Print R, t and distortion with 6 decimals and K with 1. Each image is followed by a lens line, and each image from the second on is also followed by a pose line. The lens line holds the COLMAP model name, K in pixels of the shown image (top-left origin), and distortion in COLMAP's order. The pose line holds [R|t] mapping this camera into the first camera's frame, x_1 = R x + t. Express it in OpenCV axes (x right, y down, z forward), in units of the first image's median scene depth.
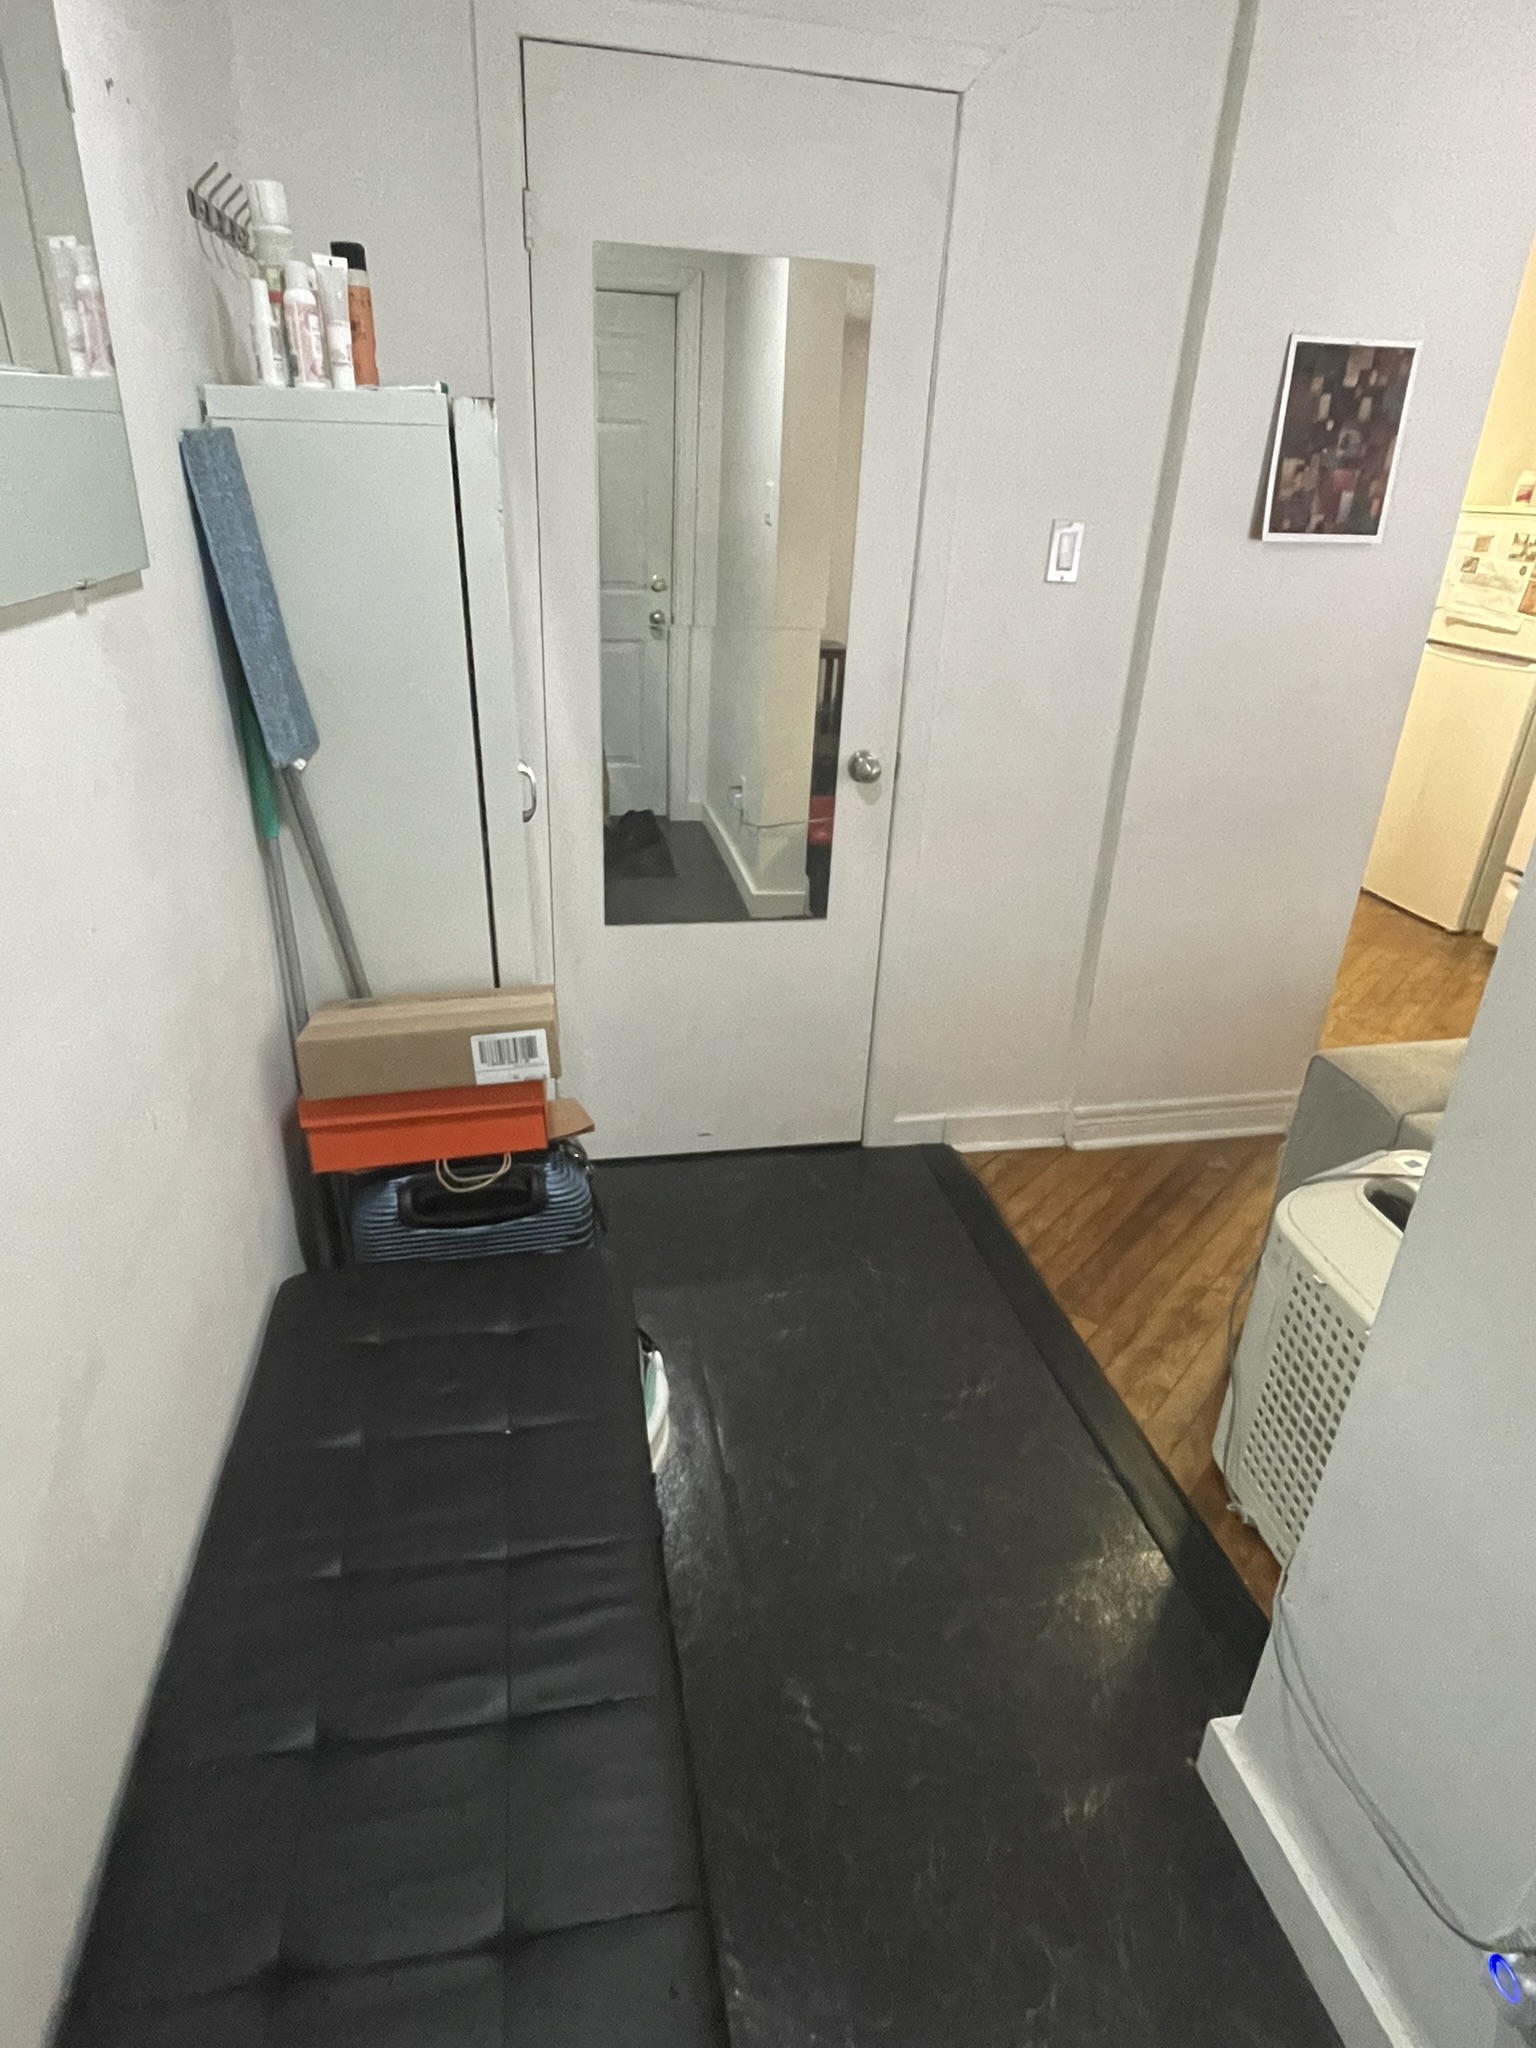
lens RADIAL K [[1165.5, 0, 768.0], [0, 1165.5, 1024.0], [0, 0, 1]] dist [0.001452, -0.000223]
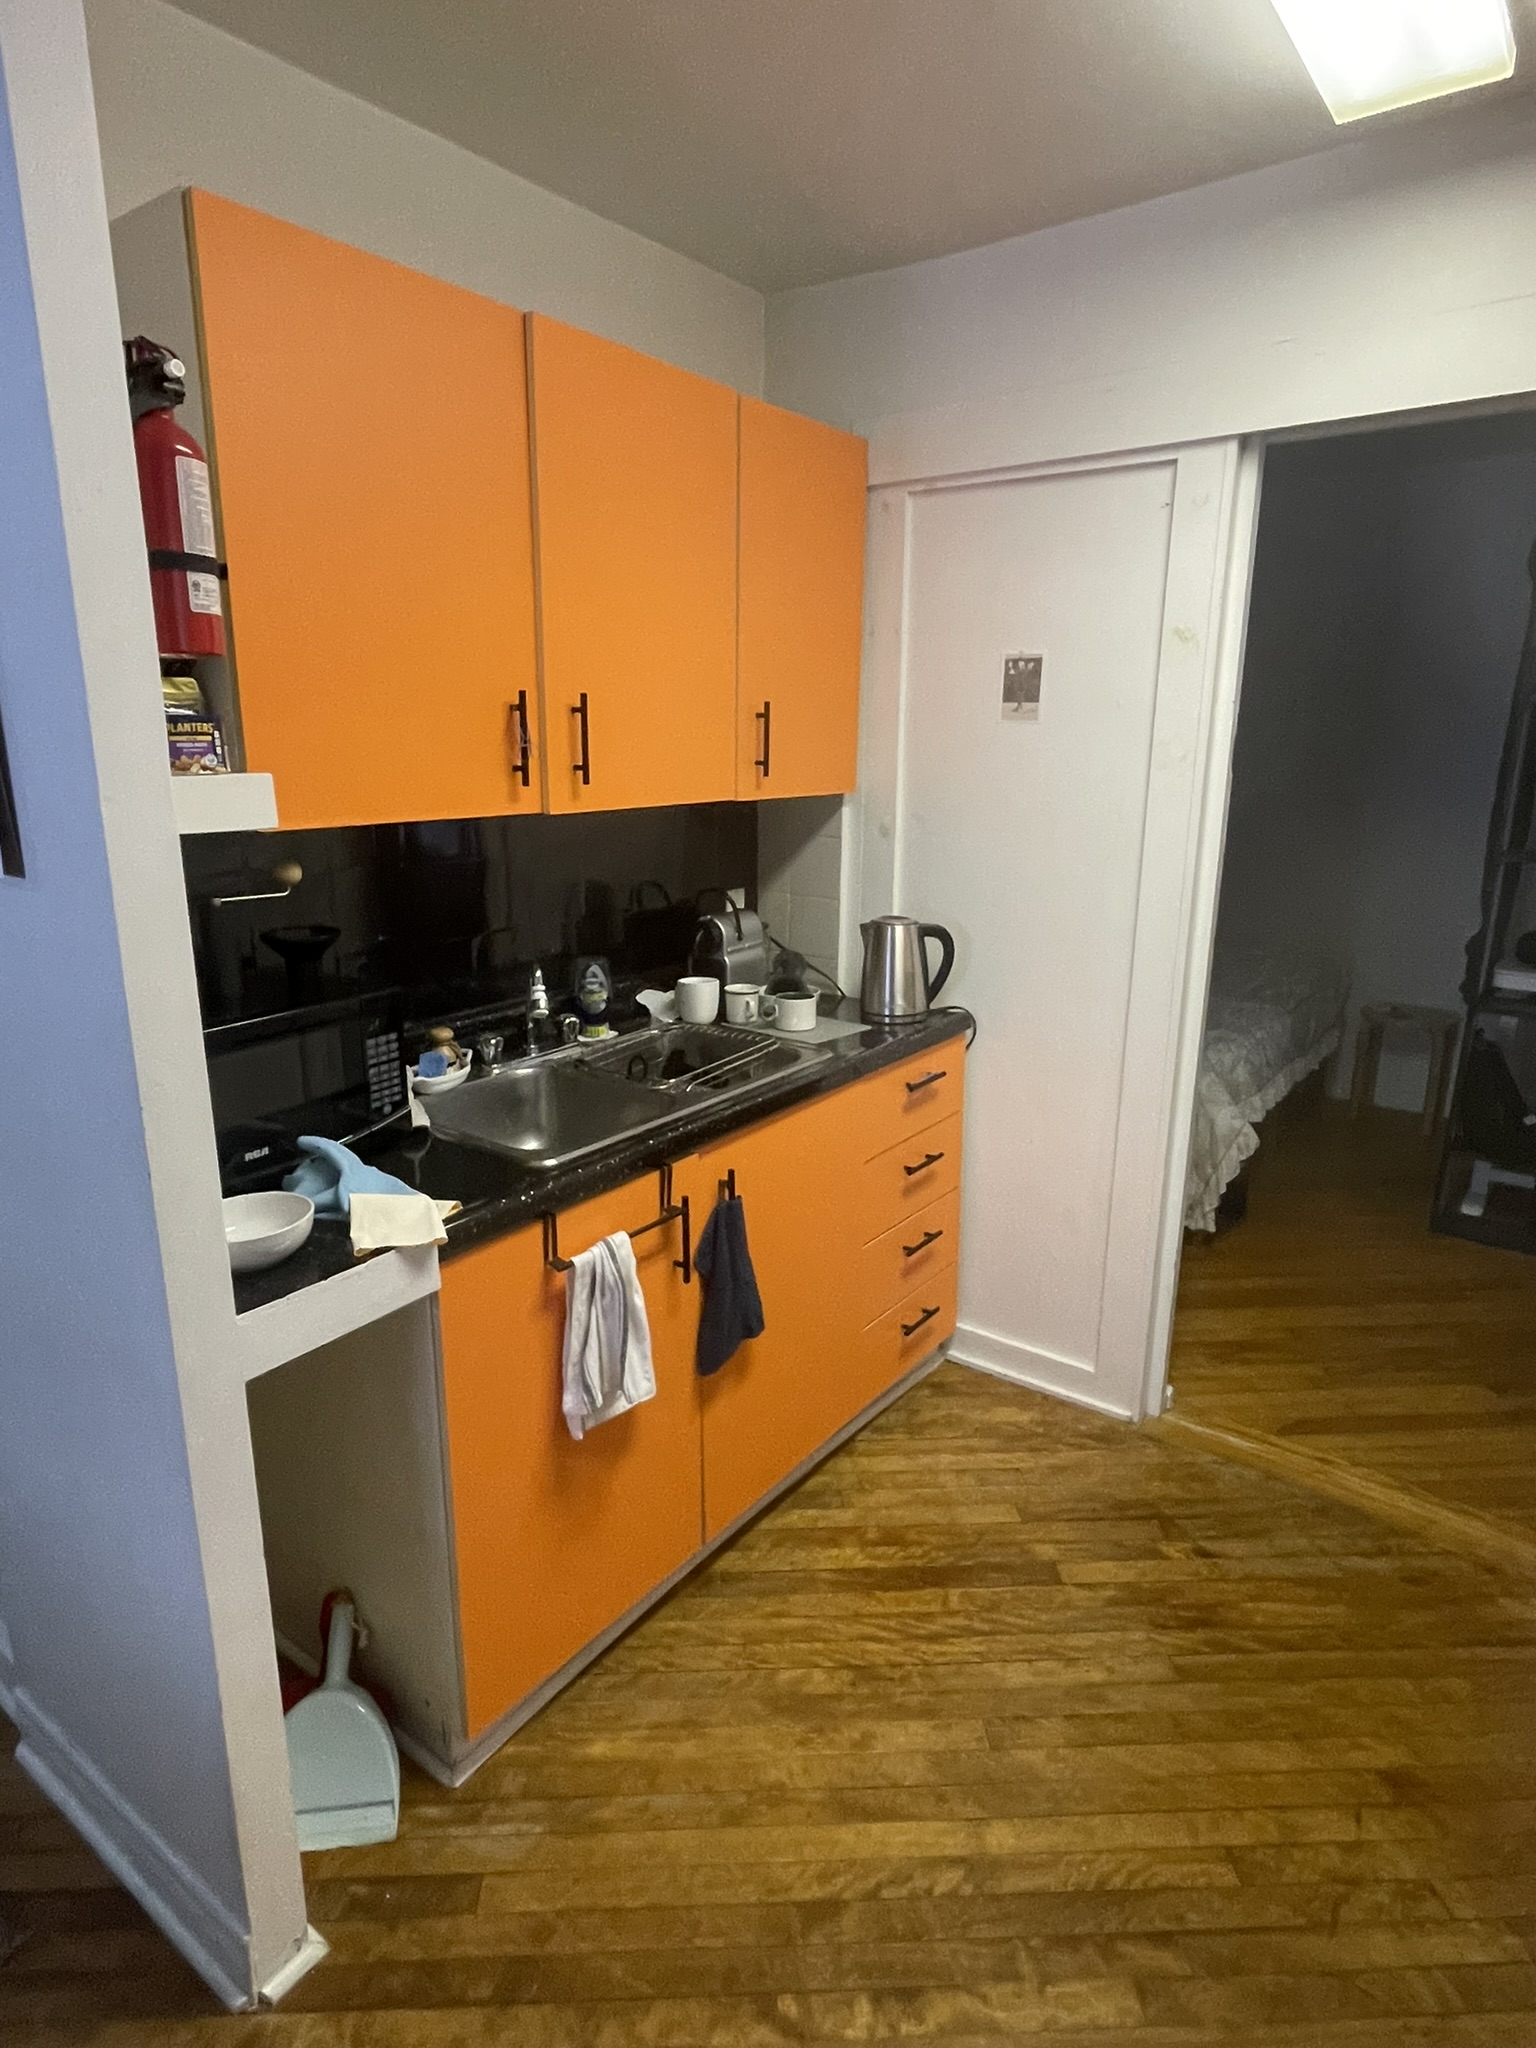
lens RADIAL K [[1165.5, 0, 768.0], [0, 1165.5, 1024.0], [0, 0, 1]] dist [0.001452, -0.000223]
pose [[0.670583, 0.153669, -0.725744, 0.639962], [-0.302300, 0.950002, -0.078171, -0.233653], [0.677446, 0.271812, 0.683510, 0.513760]]
